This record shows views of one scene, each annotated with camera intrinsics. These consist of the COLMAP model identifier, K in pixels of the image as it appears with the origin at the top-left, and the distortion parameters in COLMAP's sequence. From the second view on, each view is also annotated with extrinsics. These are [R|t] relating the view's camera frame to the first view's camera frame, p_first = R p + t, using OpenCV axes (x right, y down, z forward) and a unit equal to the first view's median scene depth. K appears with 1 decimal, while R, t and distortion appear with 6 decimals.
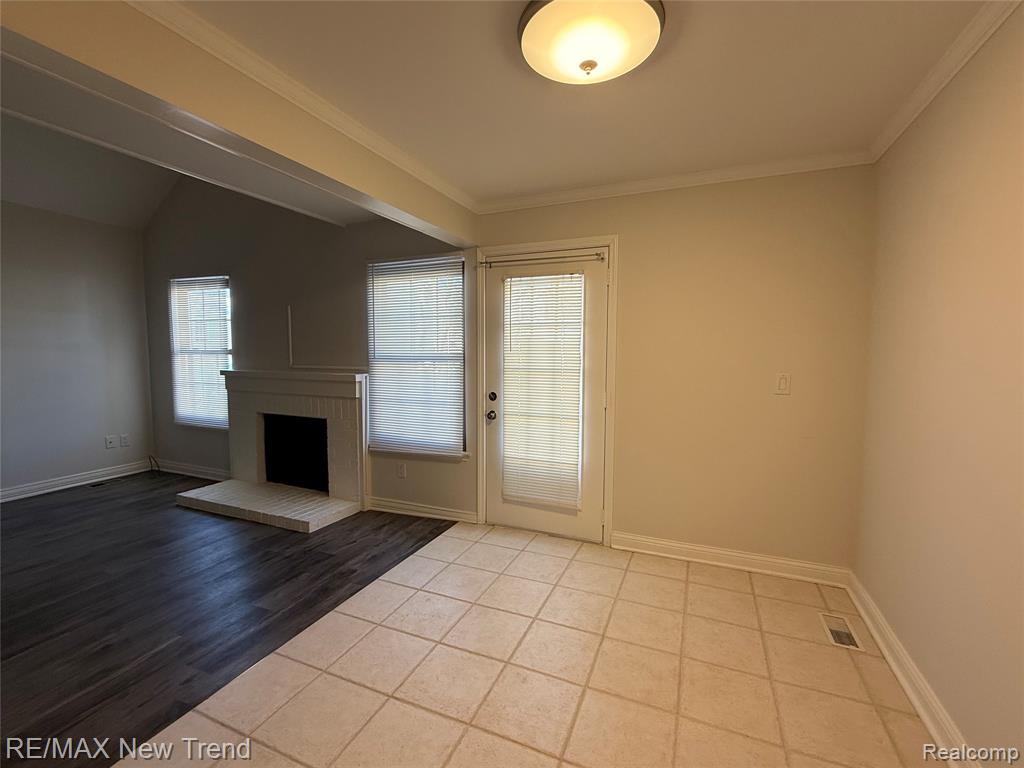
lens RADIAL K [[449.7, 0, 511.7], [0, 449.7, 382.8], [0, 0, 1]] dist [0.001356, -0.000244]
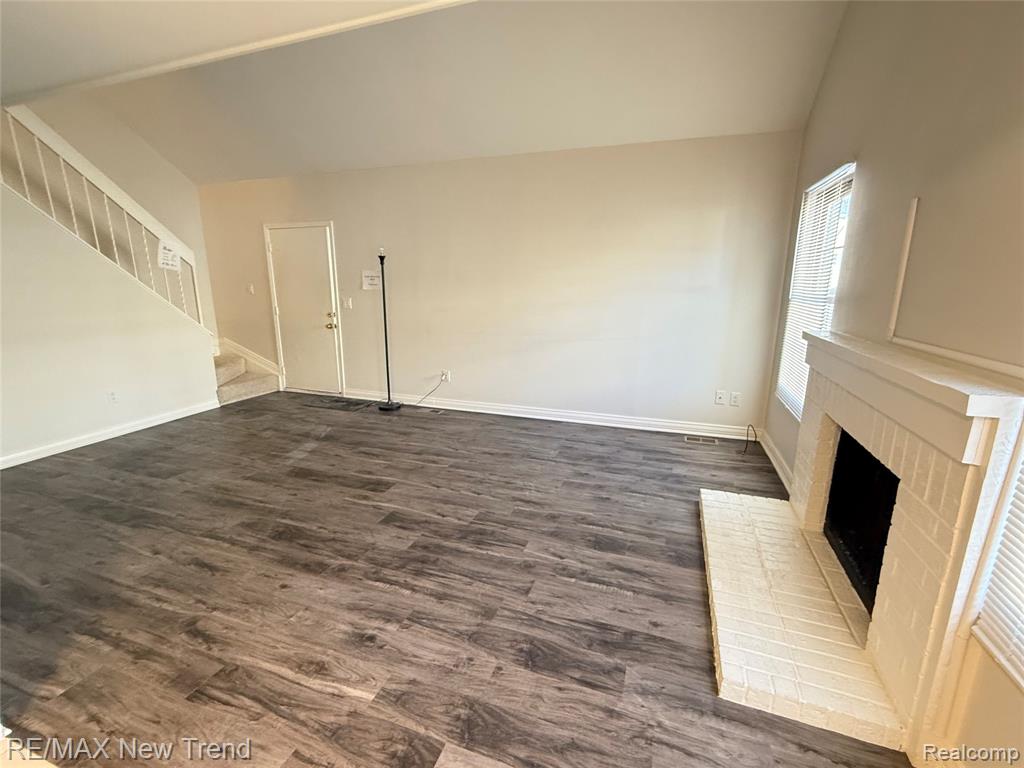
lens RADIAL K [[449.7, 0, 512.8], [0, 449.7, 387.3], [0, 0, 1]] dist [0.001356, -0.000244]
pose [[0.064157, 0.222660, -0.972783, -0.075414], [-0.075142, 0.973102, 0.217777, -0.071447], [0.995107, 0.059125, 0.079163, 0.727941]]
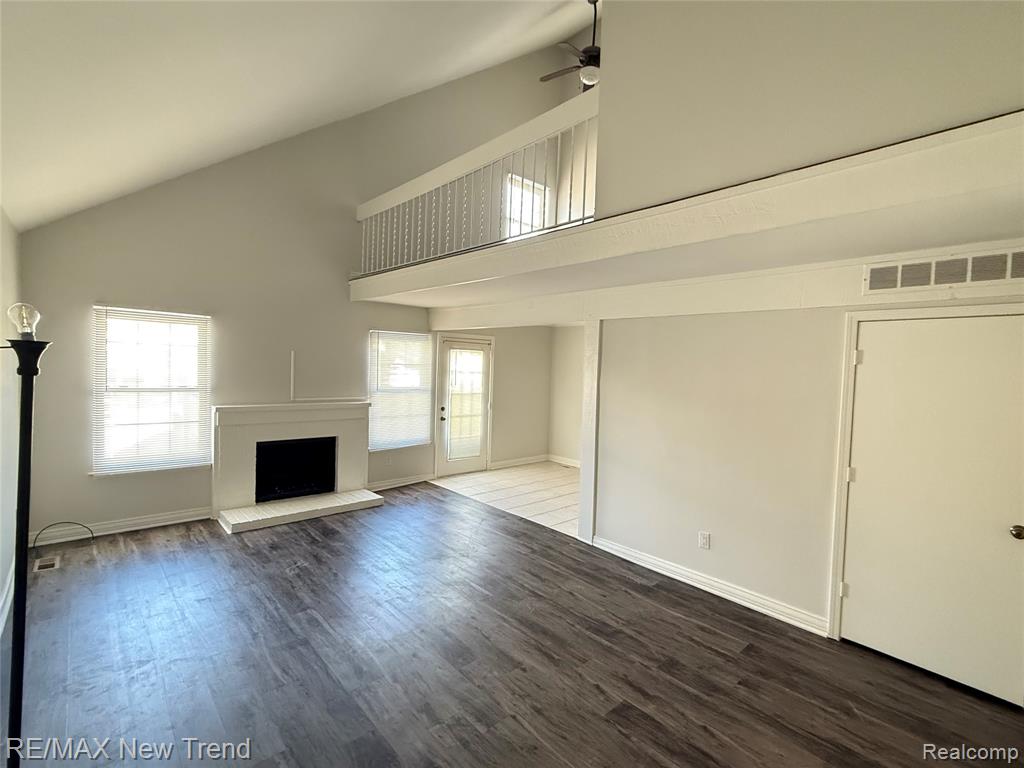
lens RADIAL K [[474.3, 0, 514.2], [0, 474.3, 385.7], [0, 0, 1]] dist [-0.001696, -0.000671]
pose [[0.409384, -0.030009, 0.911868, -1.773896], [0.035745, 0.999219, 0.016836, -0.093070], [-0.911662, 0.025702, 0.410137, -0.107919]]
